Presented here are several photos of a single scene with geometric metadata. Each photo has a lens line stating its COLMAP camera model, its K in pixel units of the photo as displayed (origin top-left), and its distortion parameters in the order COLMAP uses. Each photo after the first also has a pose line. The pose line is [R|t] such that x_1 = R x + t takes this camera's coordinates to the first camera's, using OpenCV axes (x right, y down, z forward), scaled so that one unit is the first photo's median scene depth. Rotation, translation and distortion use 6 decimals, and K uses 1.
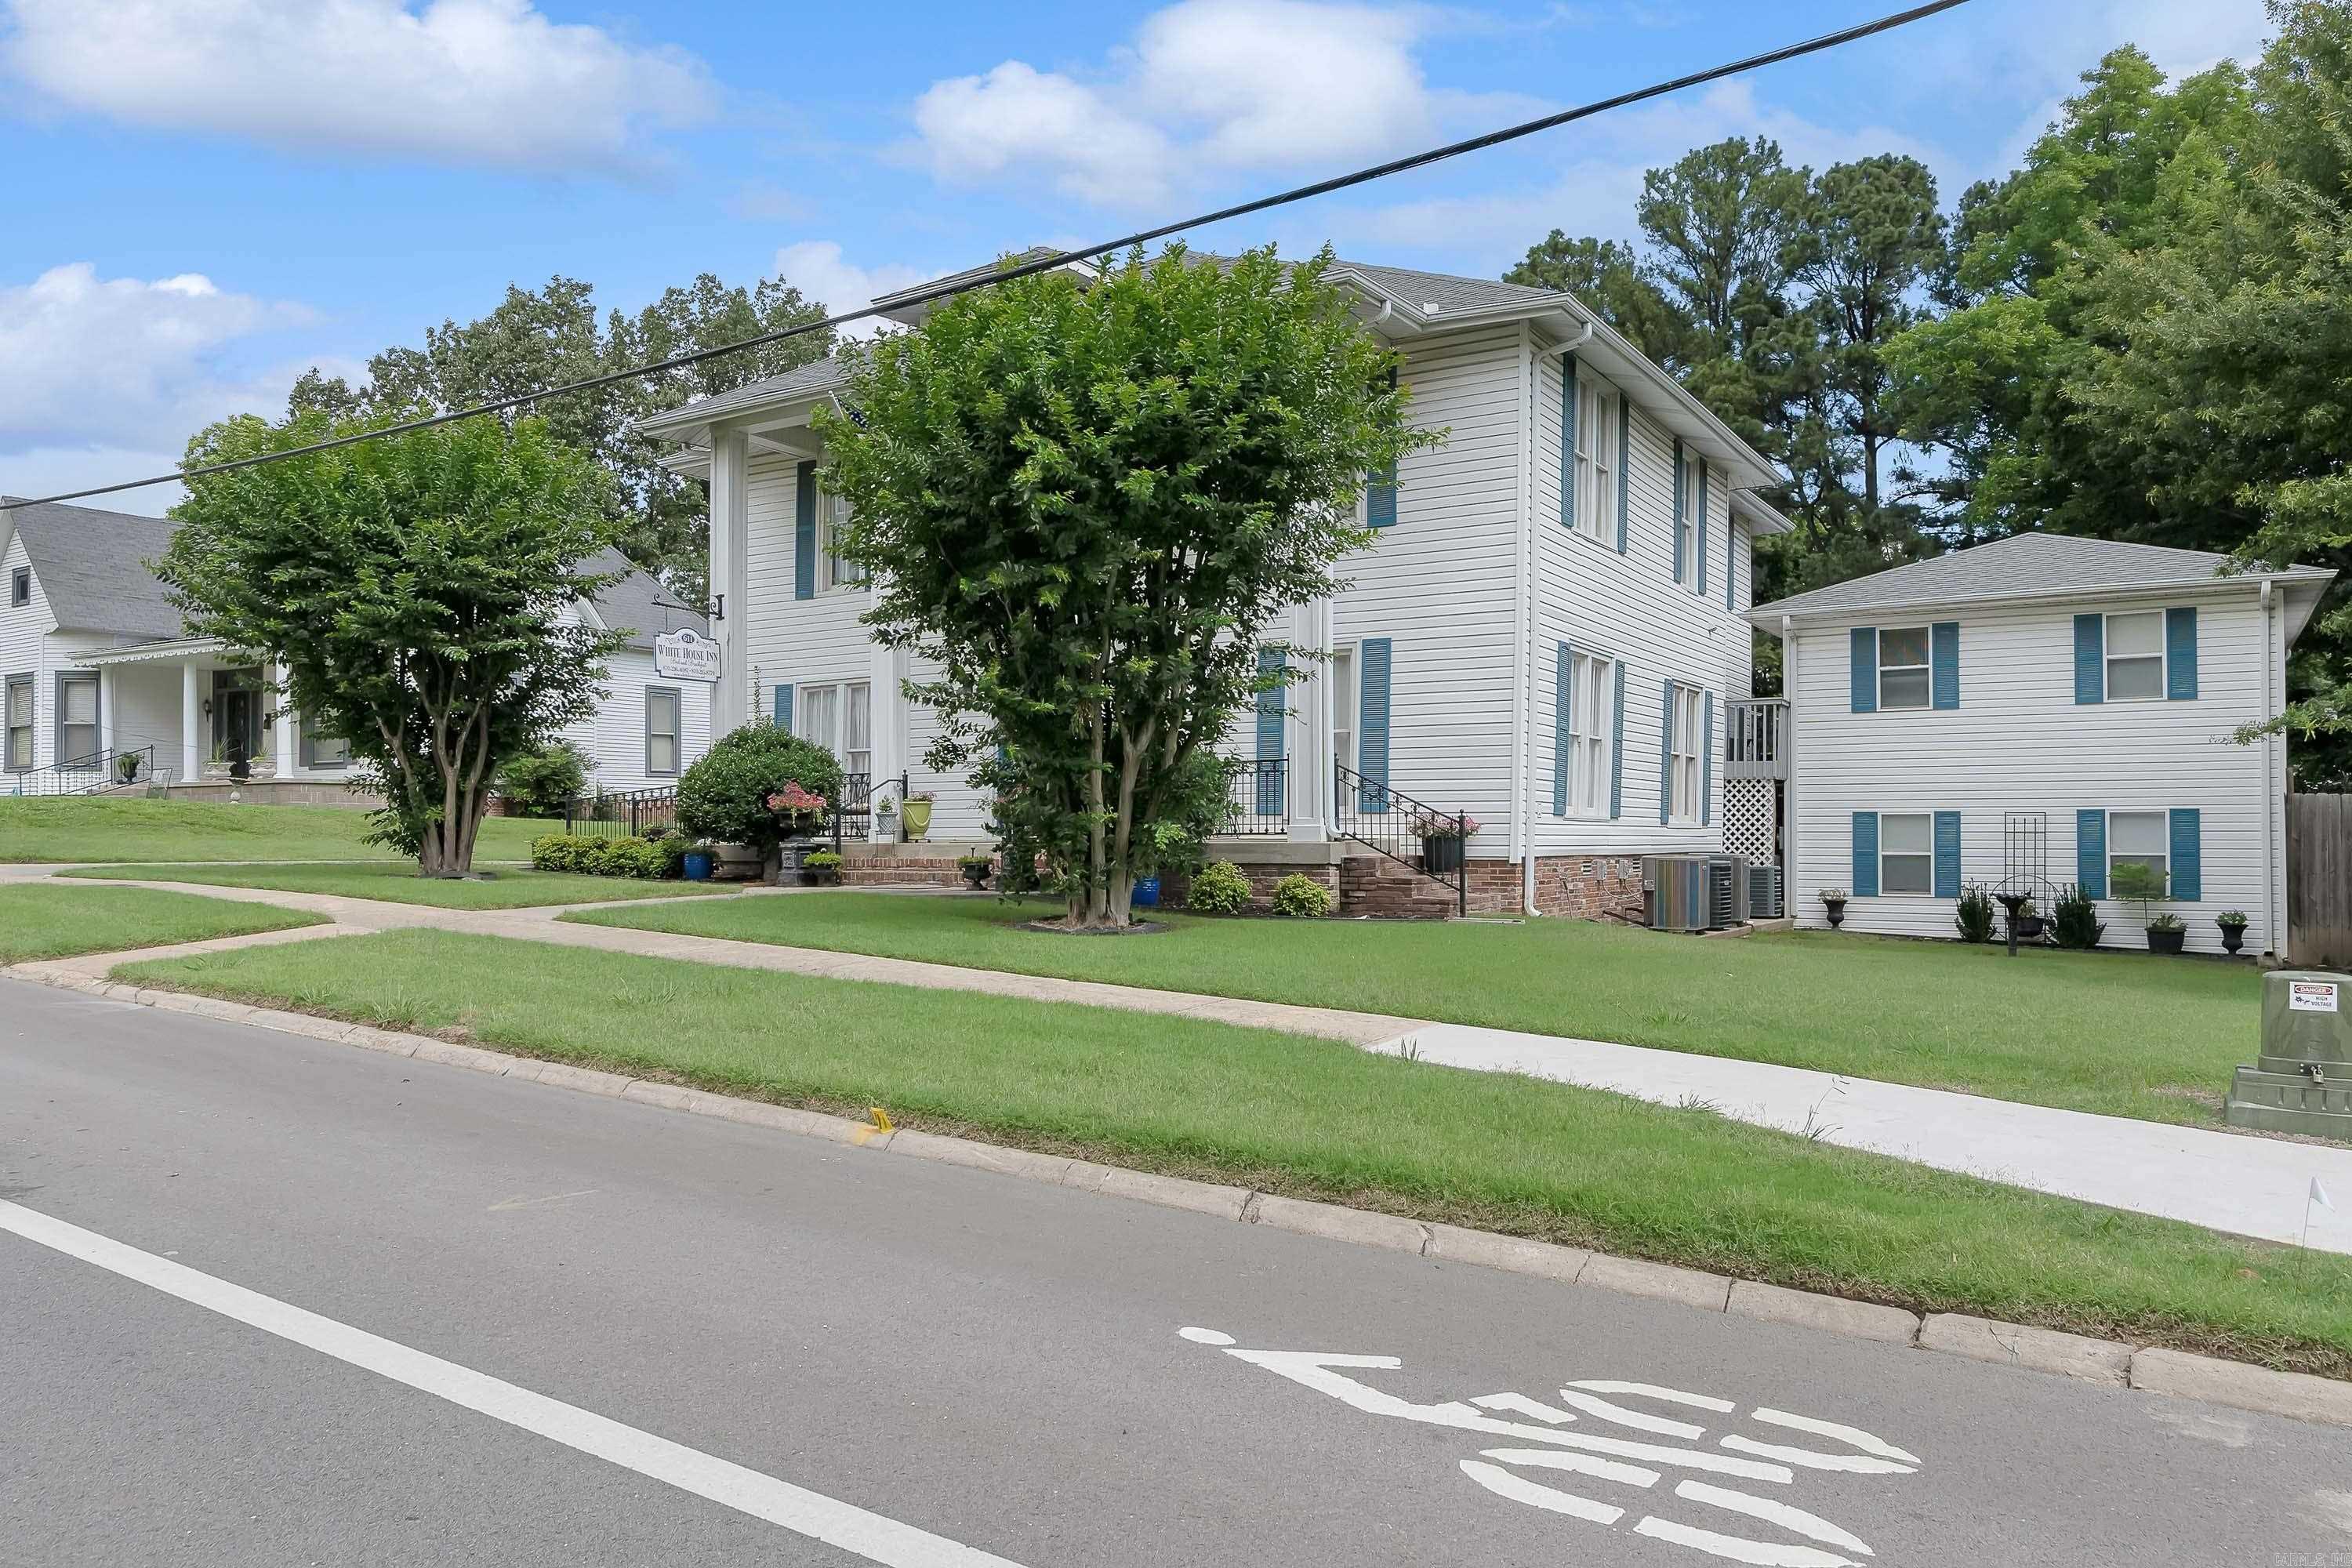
lens RADIAL K [[1668.2, 0, 1183.4], [0, 1668.2, 793.7], [0, 0, 1]] dist [0.003250, -0.007413]
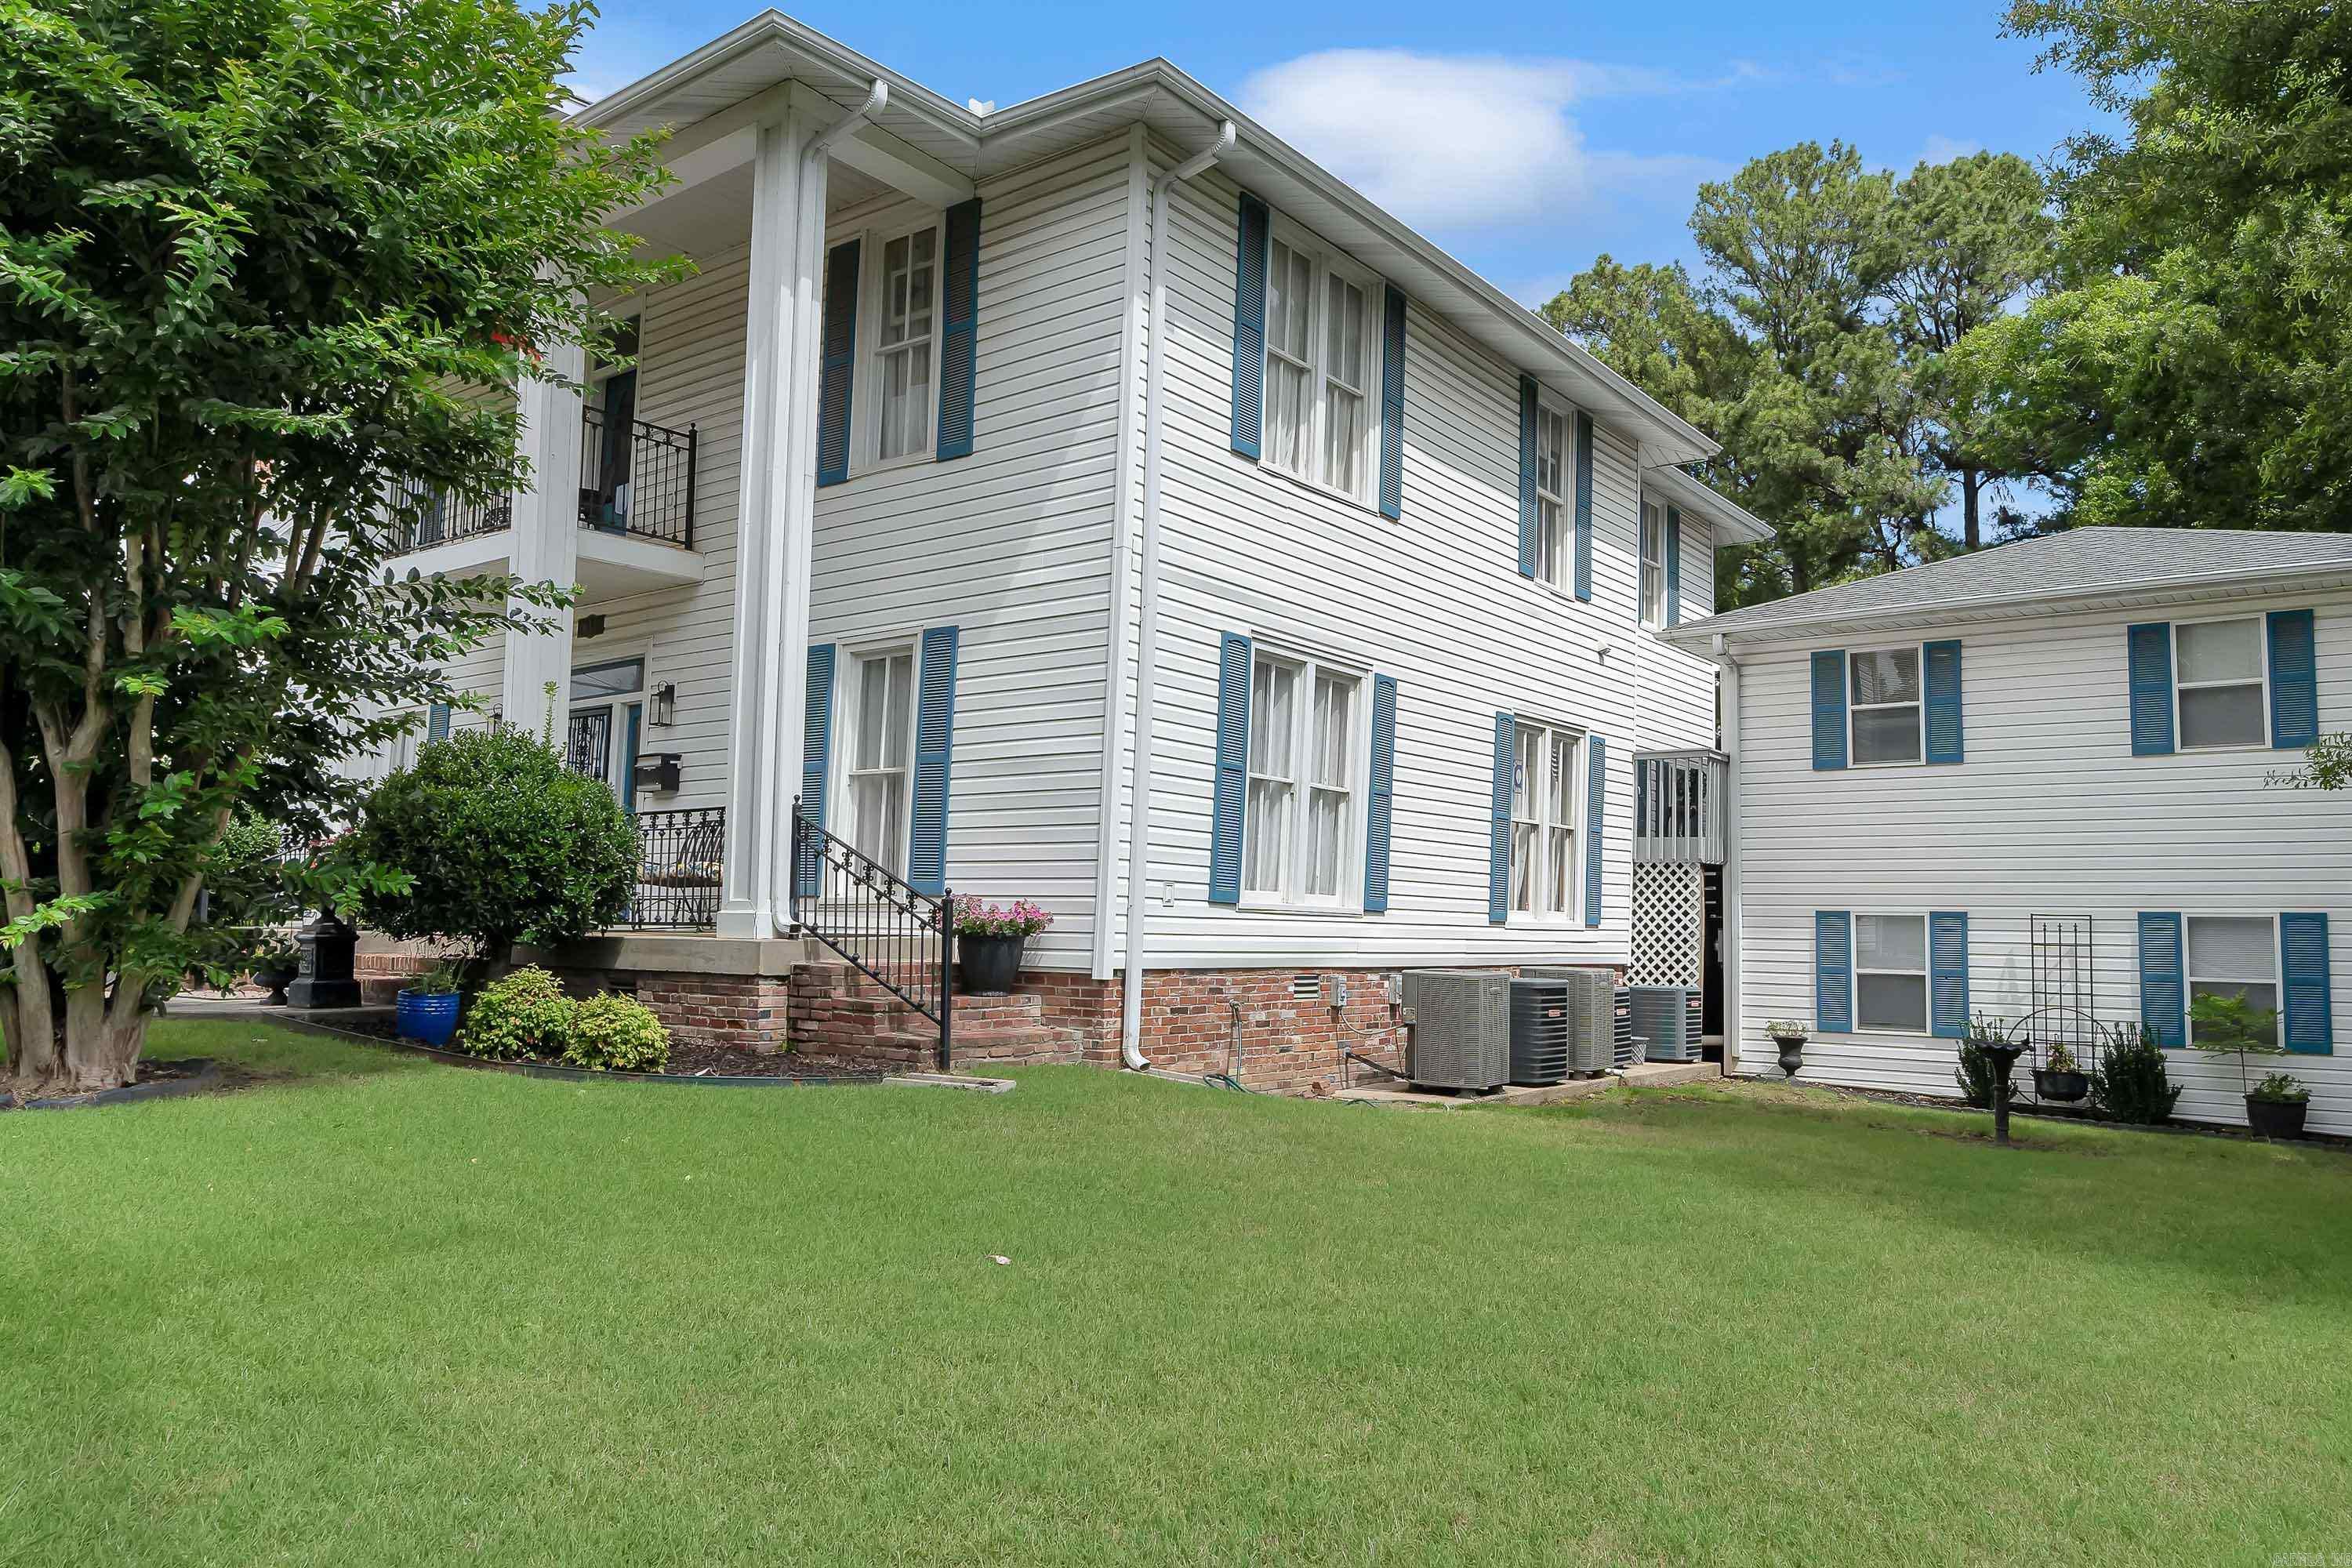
lens RADIAL K [[1668.2, 0, 1171.4], [0, 1668.2, 777.9], [0, 0, 1]] dist [0.003250, -0.007413]
pose [[0.995022, 0.007602, -0.099364, 0.214630], [-0.014309, 0.997653, -0.066961, 0.006282], [0.098622, 0.068049, 0.992796, 0.290841]]
